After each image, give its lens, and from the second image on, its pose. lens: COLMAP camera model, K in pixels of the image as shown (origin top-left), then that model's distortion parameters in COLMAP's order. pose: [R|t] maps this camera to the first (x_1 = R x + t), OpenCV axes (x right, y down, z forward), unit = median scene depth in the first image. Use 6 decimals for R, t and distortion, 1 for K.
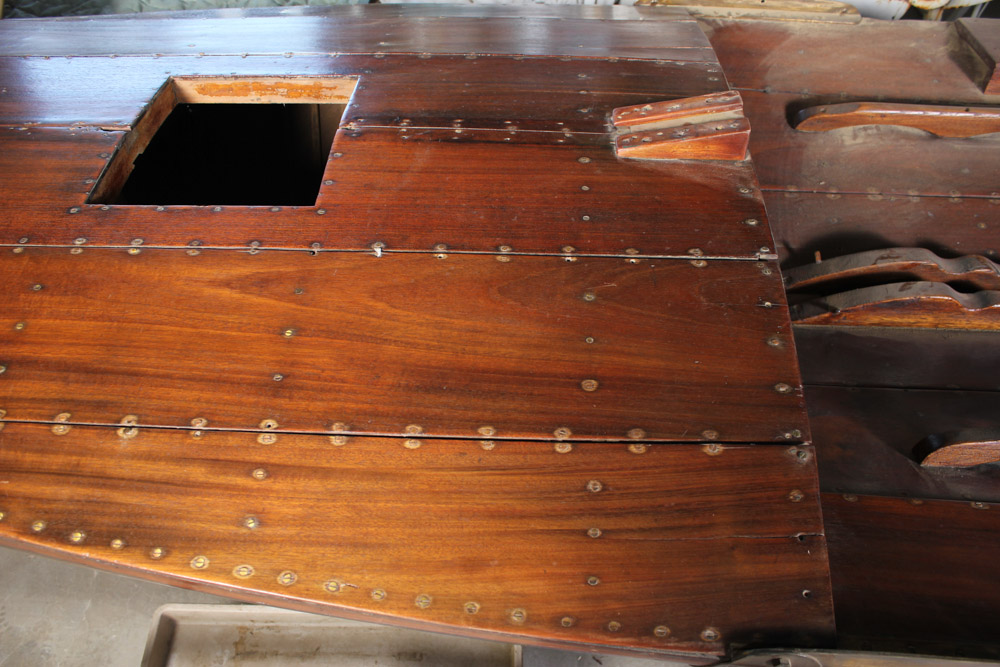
lens RADIAL K [[842.6, 0, 502.7], [0, 842.6, 340.4], [0, 0, 1]] dist [-0.161755, 0.136109]
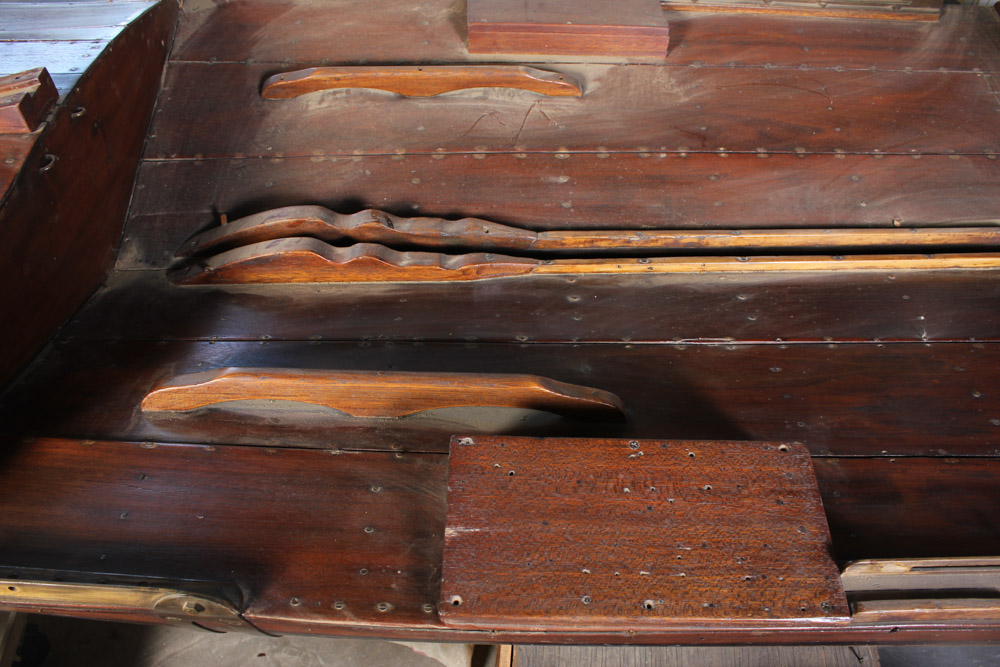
lens RADIAL K [[842.6, 0, 485.6], [0, 842.6, 338.6], [0, 0, 1]] dist [-0.161755, 0.136109]
pose [[0.998285, -0.039052, 0.043617, 0.588412], [0.038308, 0.999108, 0.017771, 0.037732], [-0.044272, -0.016070, 0.998890, -0.052014]]
